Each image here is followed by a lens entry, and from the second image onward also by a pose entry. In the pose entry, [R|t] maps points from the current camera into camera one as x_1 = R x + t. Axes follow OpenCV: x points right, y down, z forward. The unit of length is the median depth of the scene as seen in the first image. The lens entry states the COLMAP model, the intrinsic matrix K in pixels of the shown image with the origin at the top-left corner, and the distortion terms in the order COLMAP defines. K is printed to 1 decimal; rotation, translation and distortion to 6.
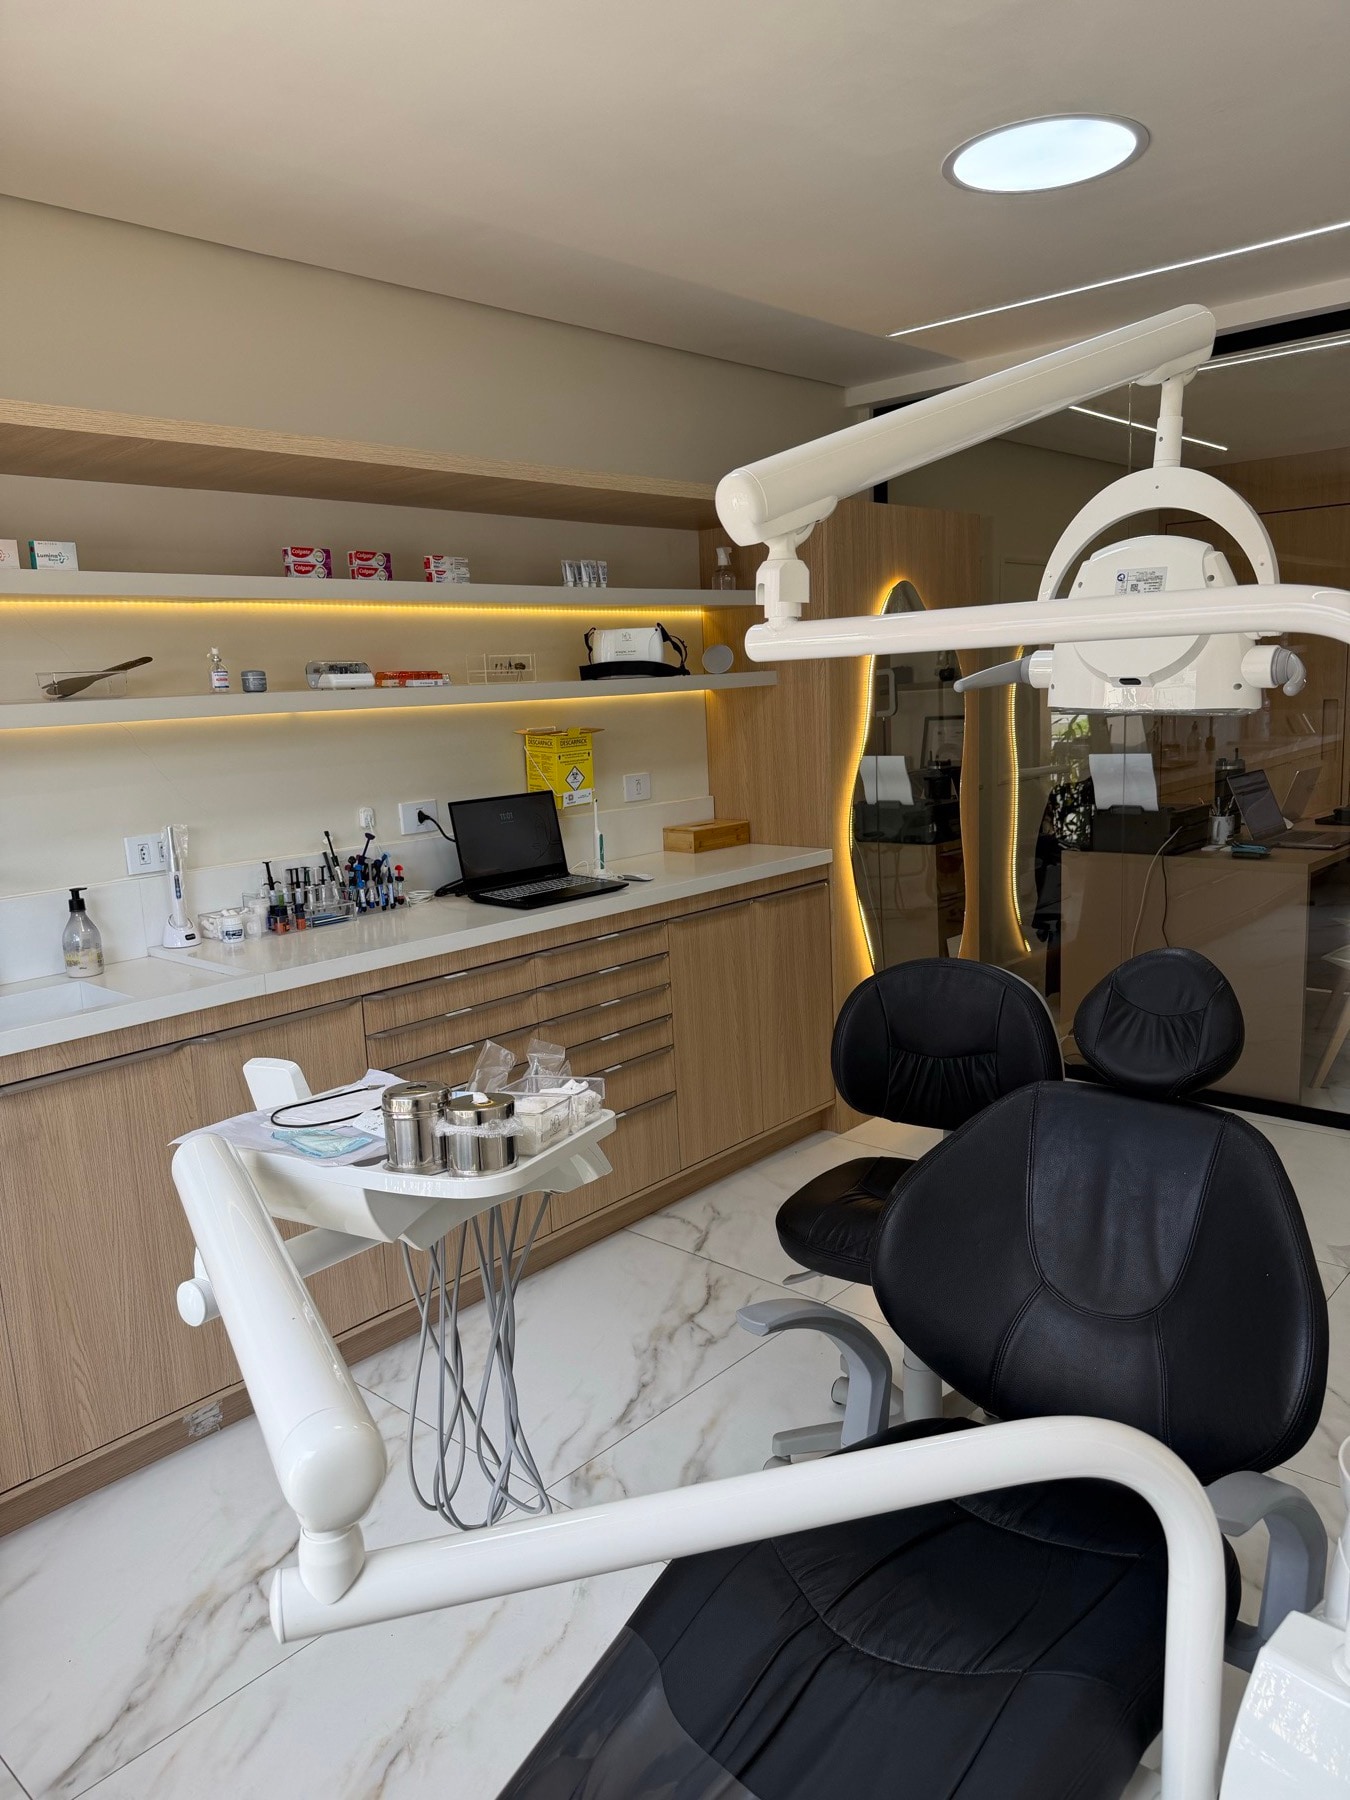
lens RADIAL K [[1244.8, 0, 664.3], [0, 1244.8, 911.7], [0, 0, 1]] dist [0.036970, -0.004445]
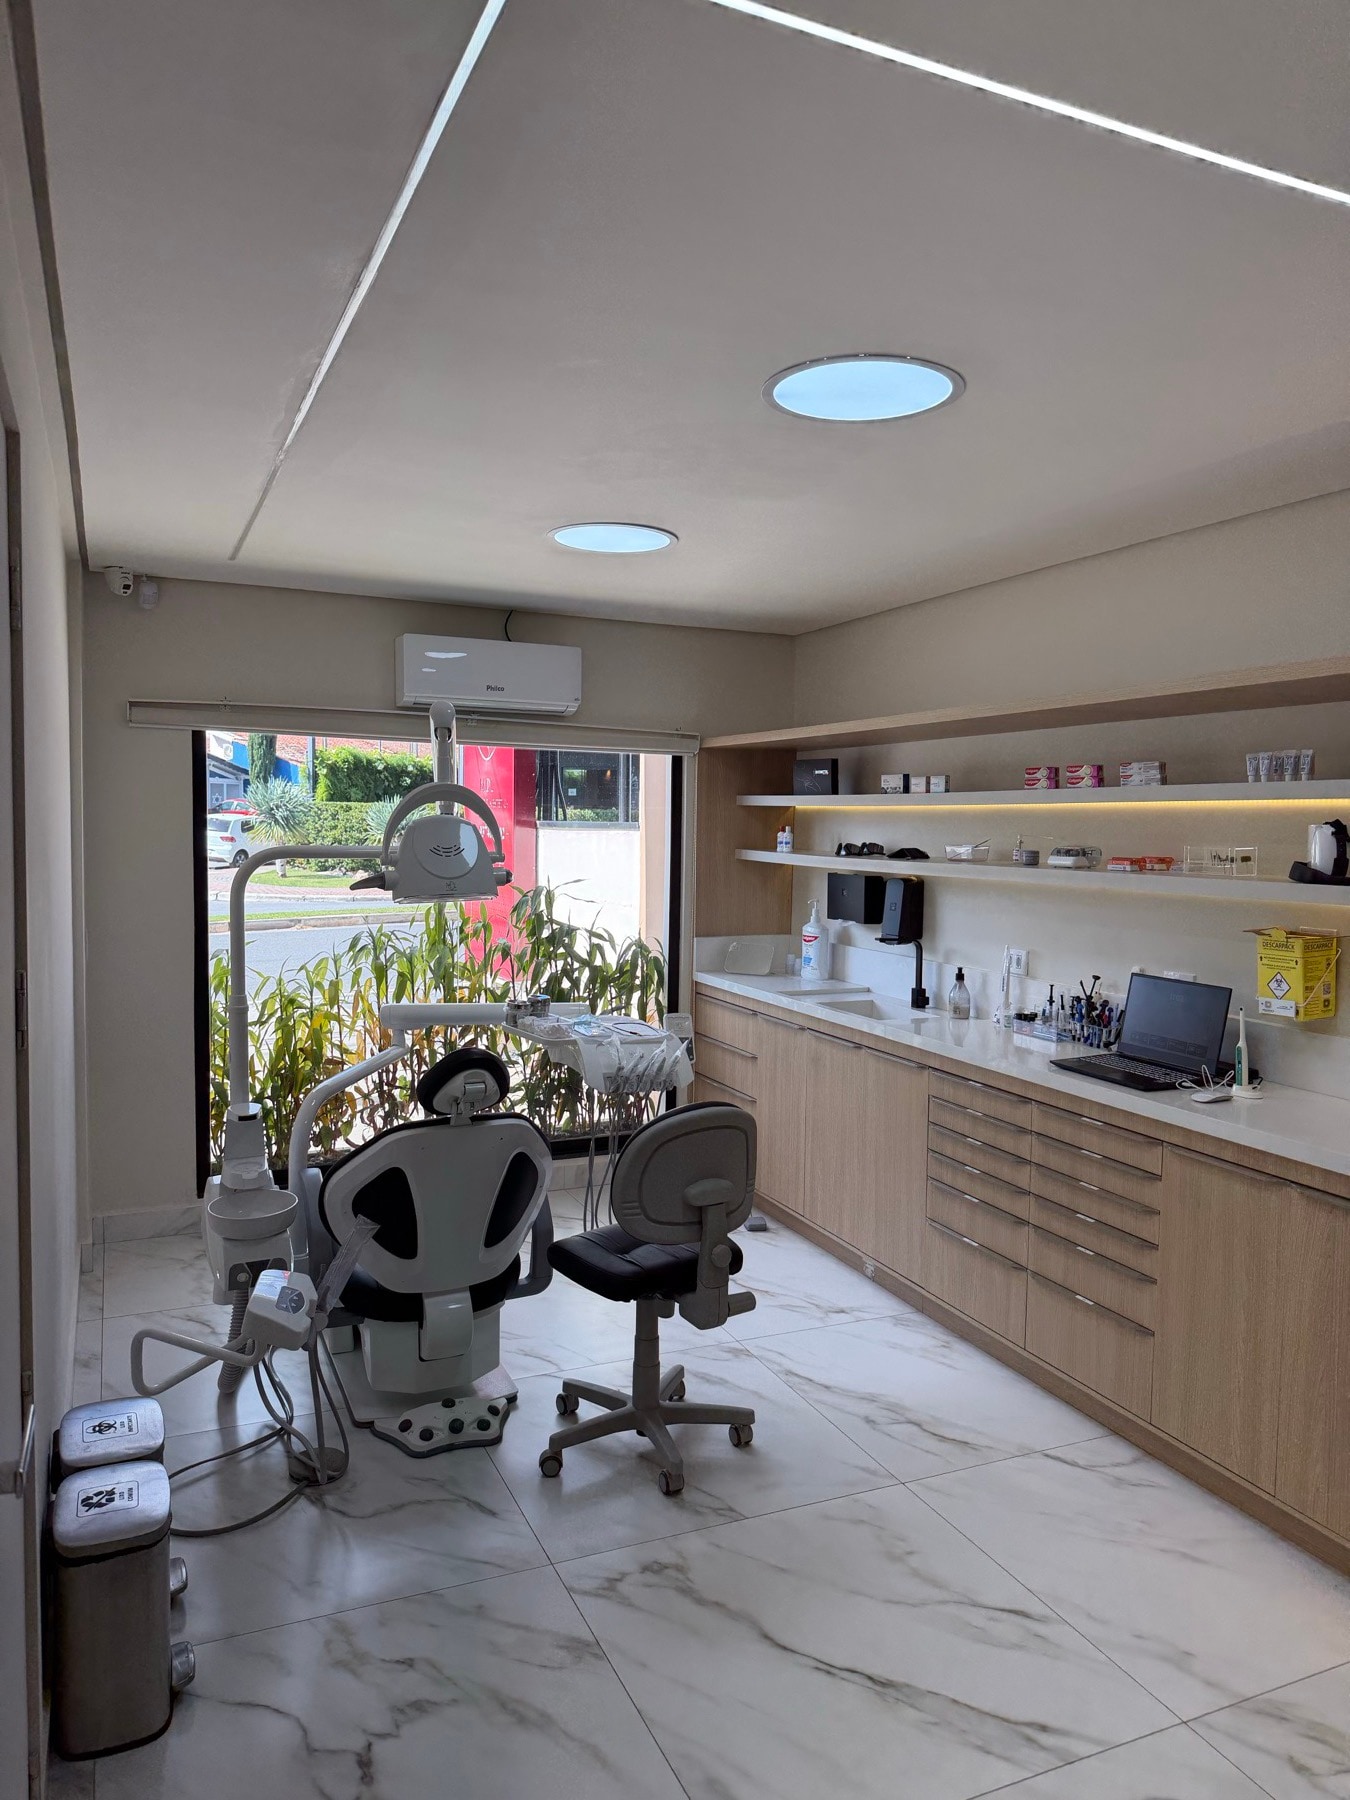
lens RADIAL K [[1244.8, 0, 669.9], [0, 1244.8, 892.7], [0, 0, 1]] dist [0.036970, -0.004445]
pose [[-0.405187, 0.092395, -0.909553, 0.989785], [-0.159753, 0.972418, 0.169948, -0.274948], [0.900168, 0.214164, -0.379251, 1.002543]]
